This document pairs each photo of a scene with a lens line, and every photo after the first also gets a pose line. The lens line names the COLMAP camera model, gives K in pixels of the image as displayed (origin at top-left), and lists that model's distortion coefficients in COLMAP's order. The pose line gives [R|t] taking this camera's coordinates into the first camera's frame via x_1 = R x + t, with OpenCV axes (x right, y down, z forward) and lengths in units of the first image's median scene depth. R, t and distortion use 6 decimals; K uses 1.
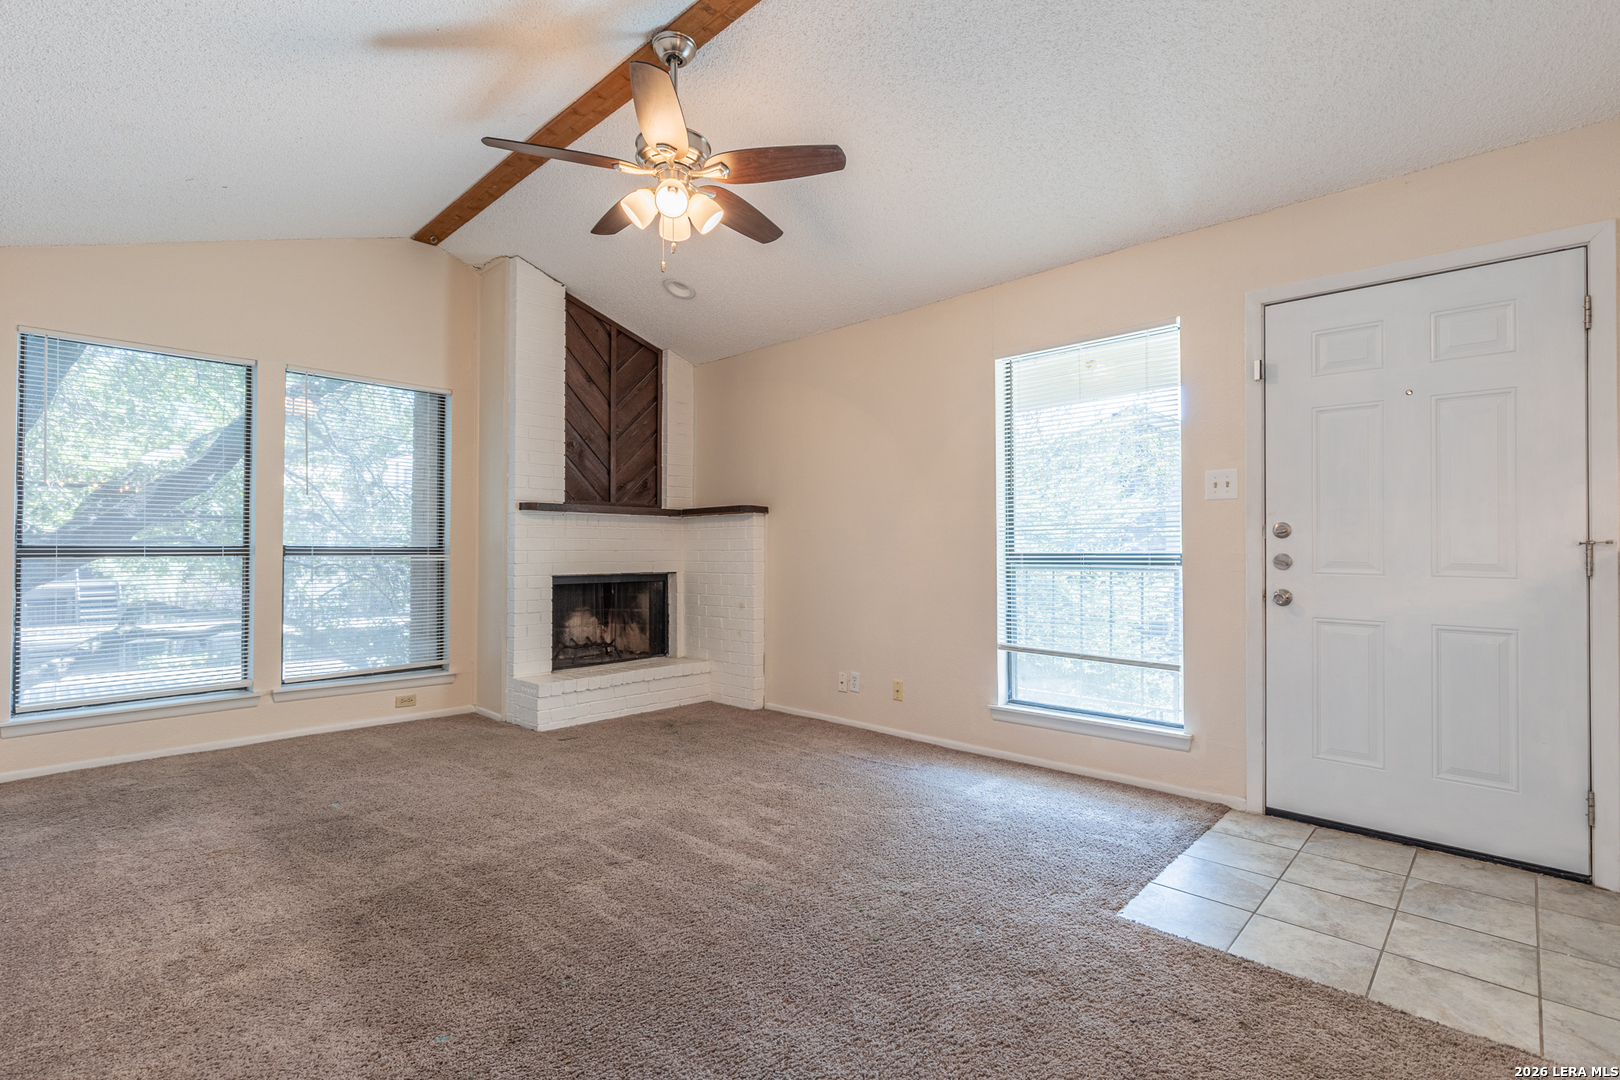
lens RADIAL K [[753.4, 0, 818.3], [0, 753.4, 533.7], [0, 0, 1]] dist [0.000712, -0.000896]
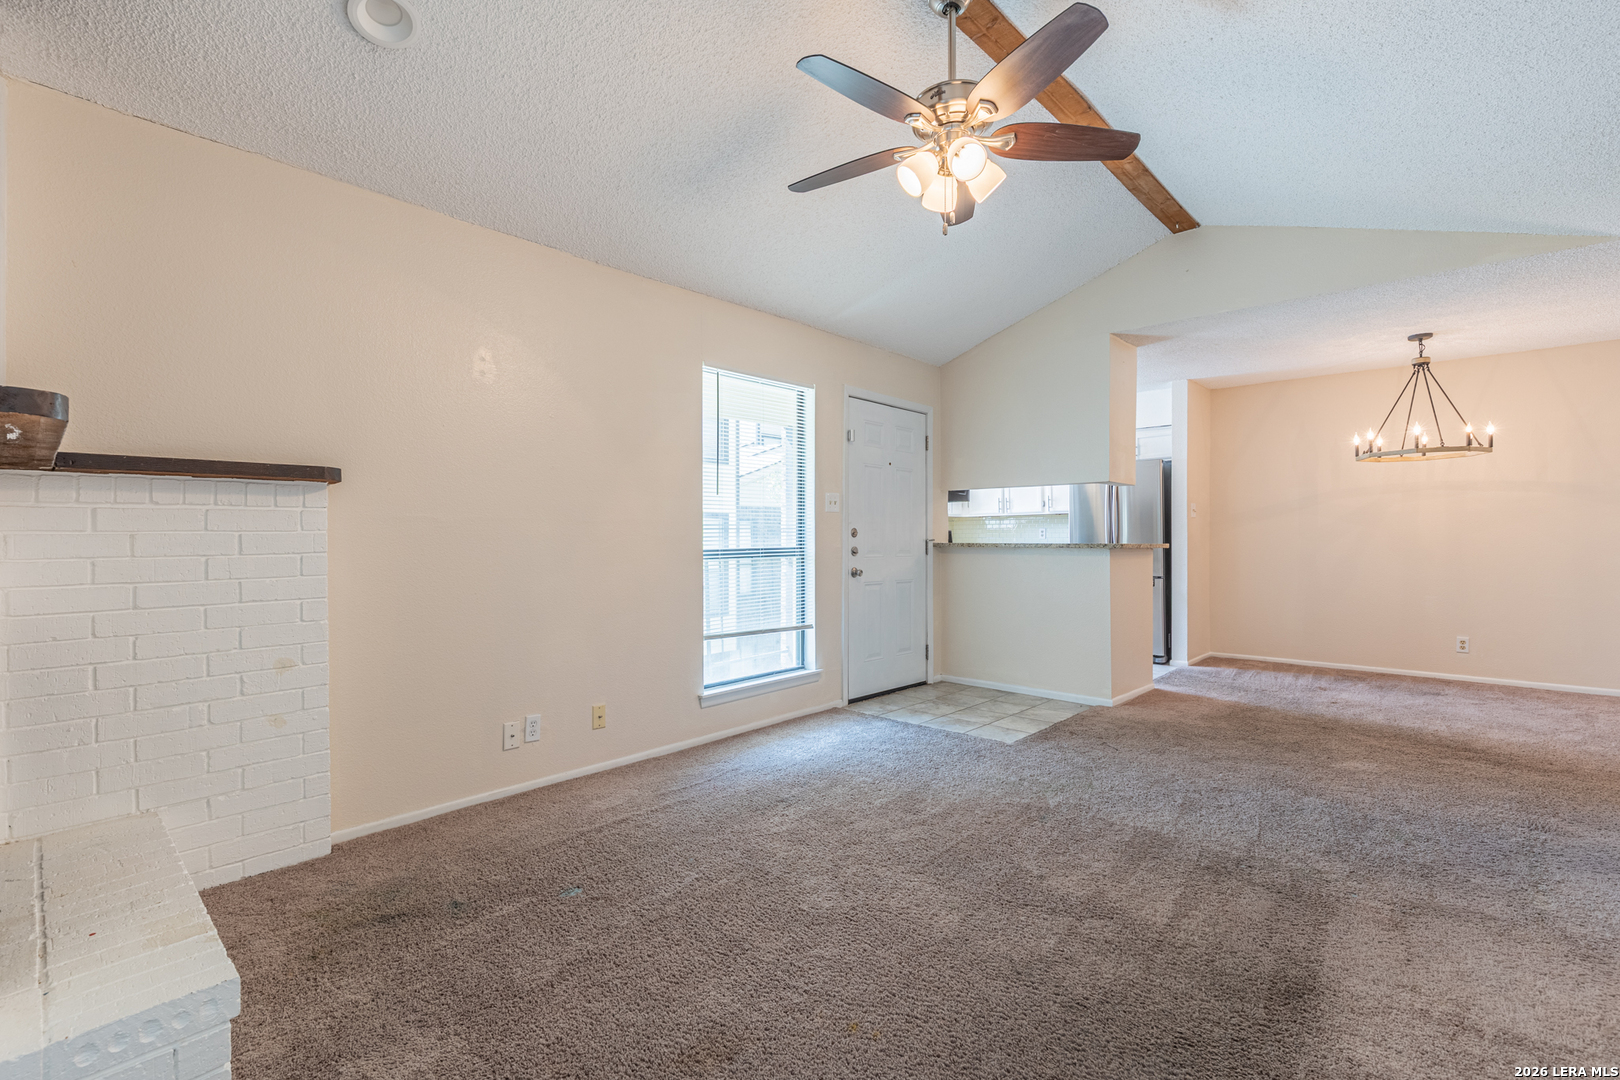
lens RADIAL K [[733.6, 0, 804.0], [0, 733.6, 536.7], [0, 0, 1]] dist [0.010012, -0.001786]
pose [[-0.008812, 0.002223, 0.999959, -0.773522], [-0.015673, 0.999874, -0.002361, 0.007807], [-0.999838, -0.015694, -0.008776, 0.849030]]
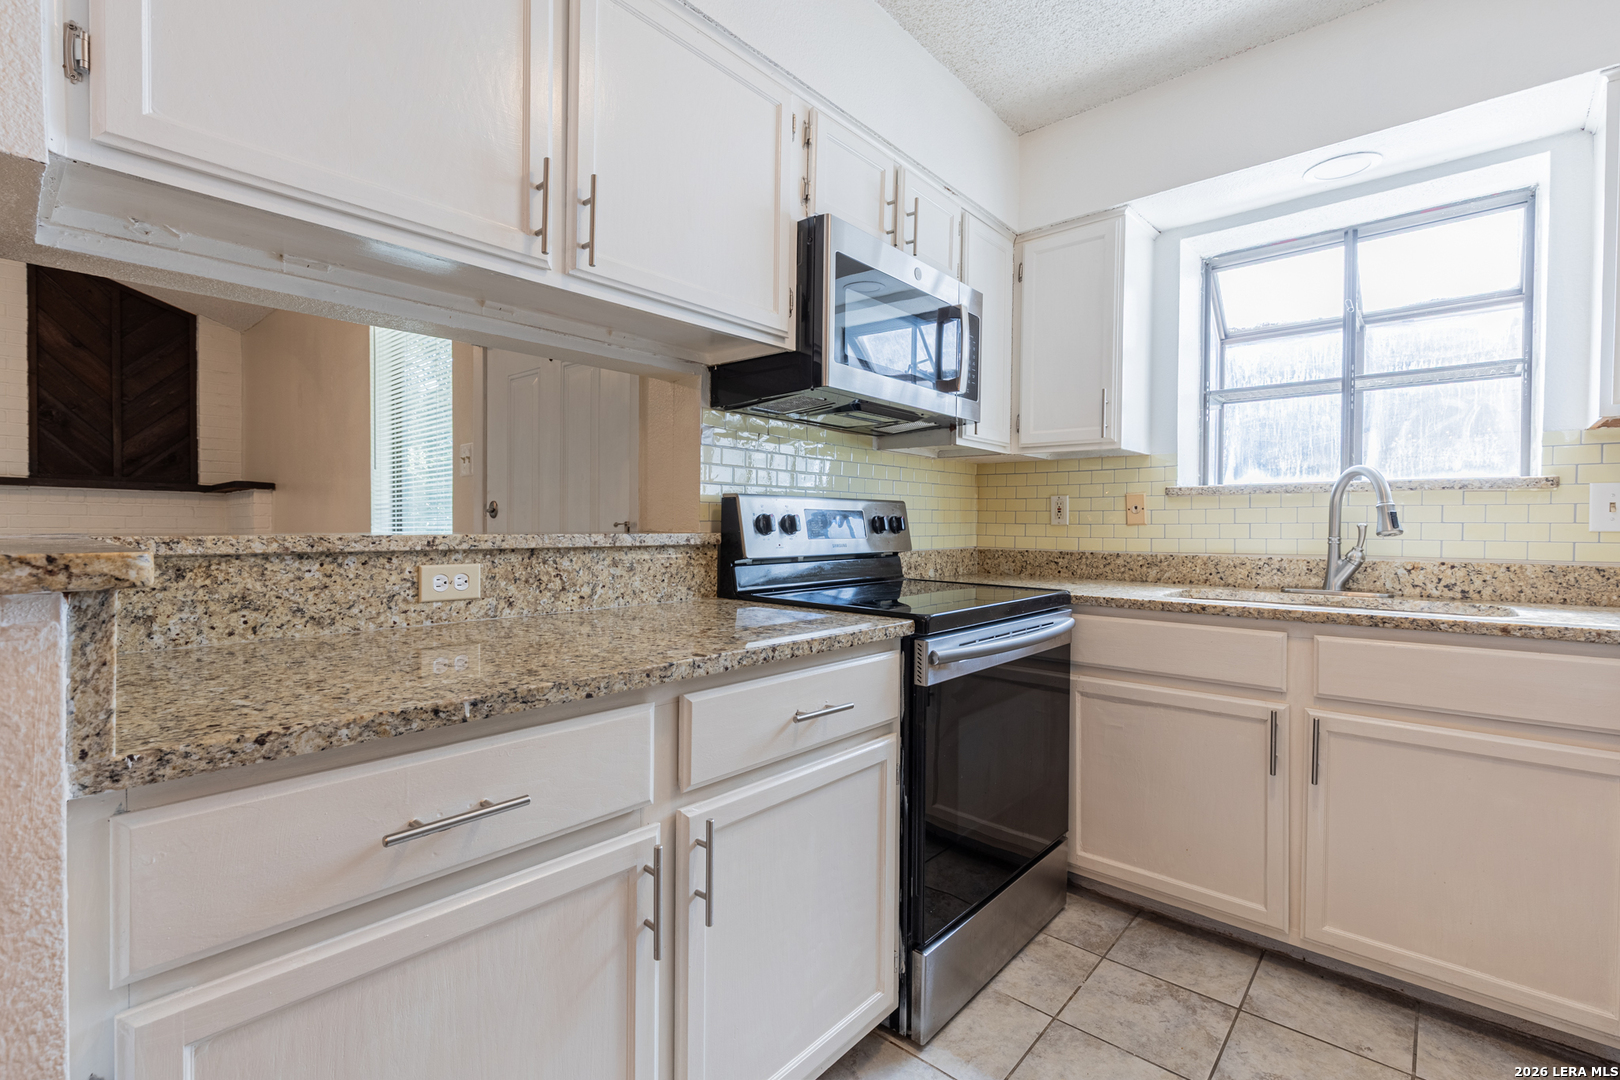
lens RADIAL K [[733.6, 0, 814.6], [0, 733.6, 535.8], [0, 0, 1]] dist [0.010012, -0.001786]
pose [[0.998850, 0.006135, 0.047560, 0.724431], [-0.007540, 0.999539, 0.029409, -0.001943], [-0.047358, -0.029734, 0.998435, 0.048650]]
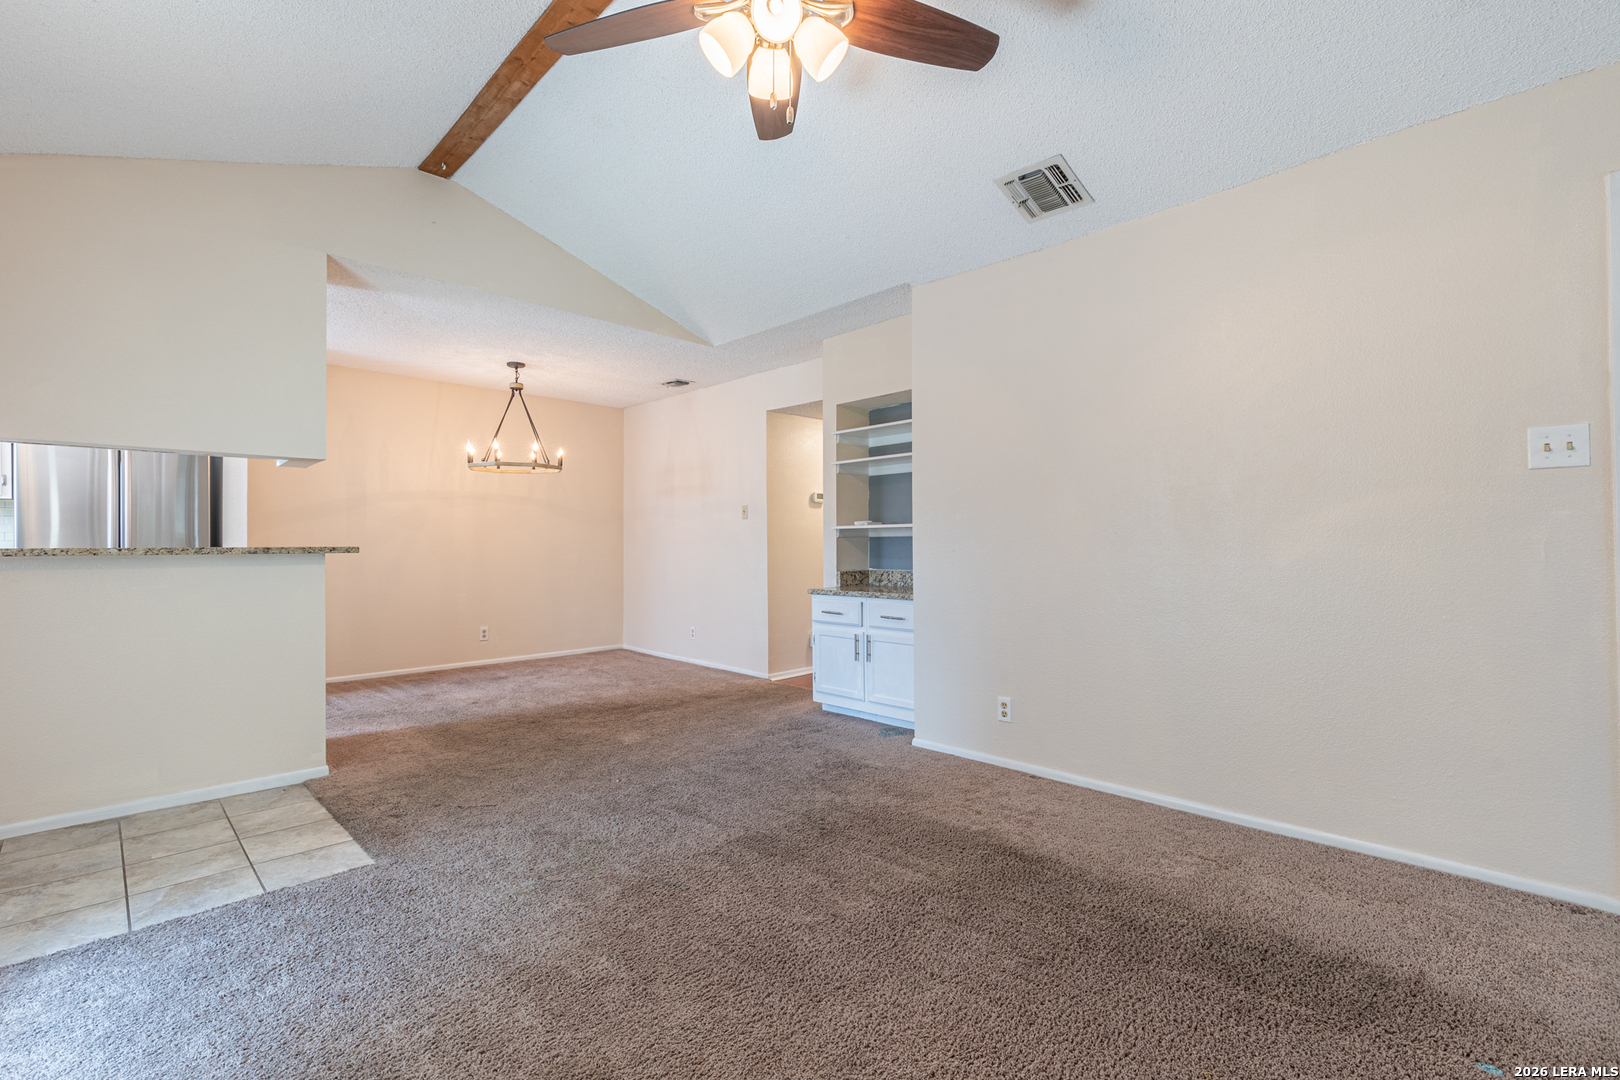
lens RADIAL K [[733.6, 0, 819.9], [0, 733.6, 540.9], [0, 0, 1]] dist [0.010012, -0.001786]
pose [[-0.999403, 0.007427, 0.033747, -0.184300], [0.006812, 0.999809, -0.018309, 0.019994], [-0.033877, -0.018068, -0.999263, 1.178995]]
